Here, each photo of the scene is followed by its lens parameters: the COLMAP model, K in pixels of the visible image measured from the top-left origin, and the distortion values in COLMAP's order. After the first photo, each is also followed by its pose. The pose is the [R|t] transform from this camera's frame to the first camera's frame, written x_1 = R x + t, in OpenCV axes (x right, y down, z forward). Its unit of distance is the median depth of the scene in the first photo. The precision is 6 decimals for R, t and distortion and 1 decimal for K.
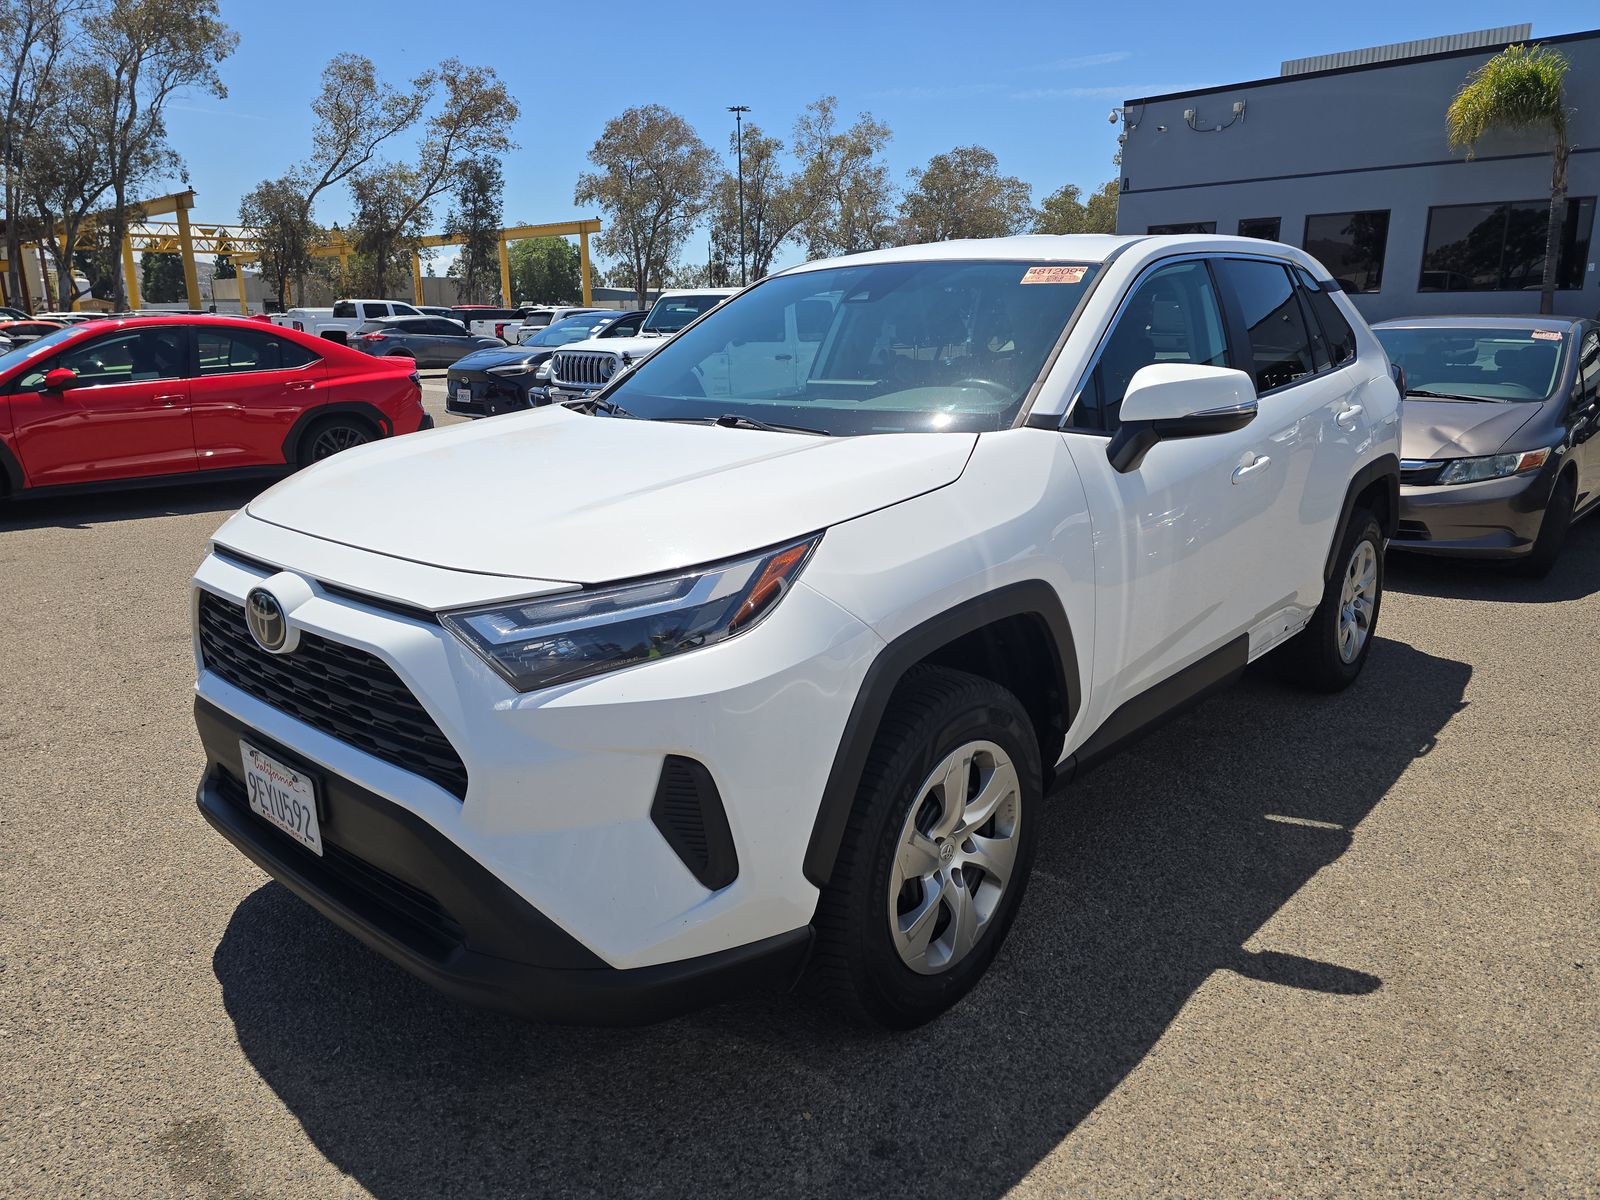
lens RADIAL K [[1152.4, 0, 798.1], [0, 1152.4, 603.7], [0, 0, 1]] dist [0.003055, -0.005926]
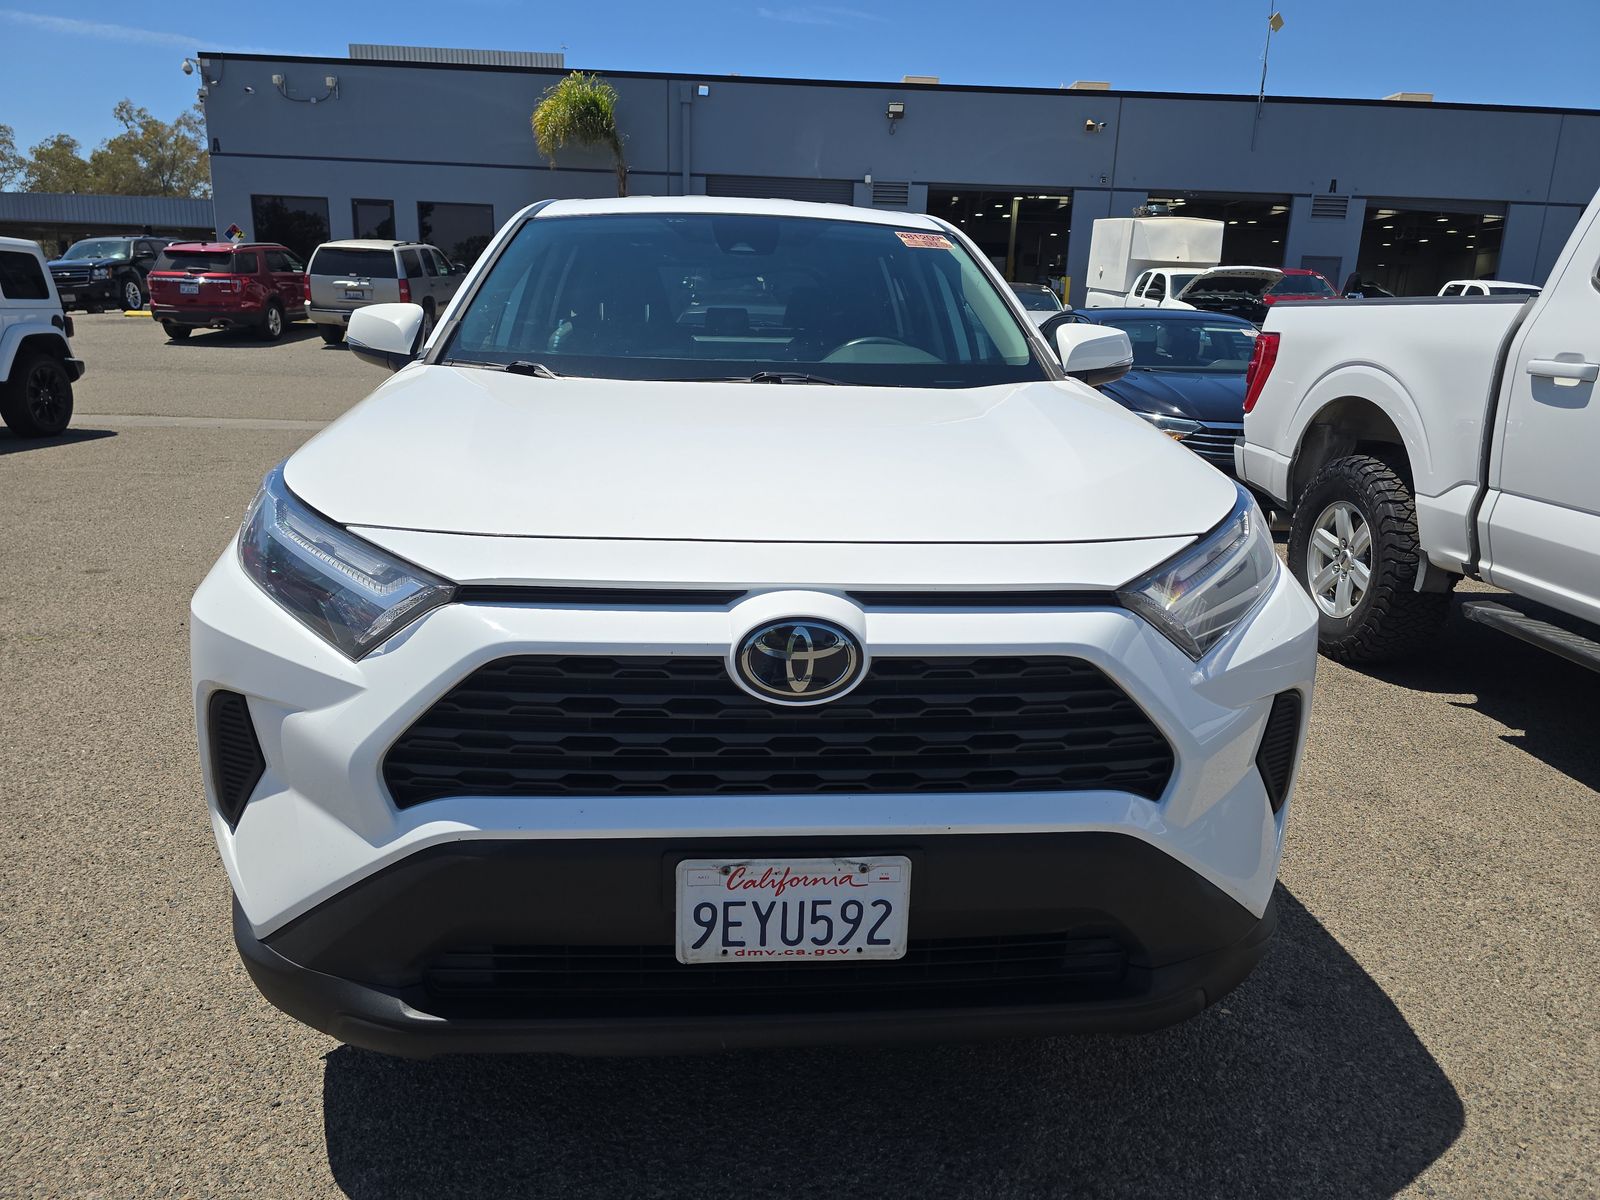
lens RADIAL K [[1152.4, 0, 797.0], [0, 1152.4, 600.8], [0, 0, 1]] dist [0.003055, -0.005926]
pose [[0.678710, -0.140925, 0.720759, -0.130989], [0.134851, 0.988644, 0.066319, -0.008531], [-0.721920, 0.052184, 0.690006, 0.072175]]
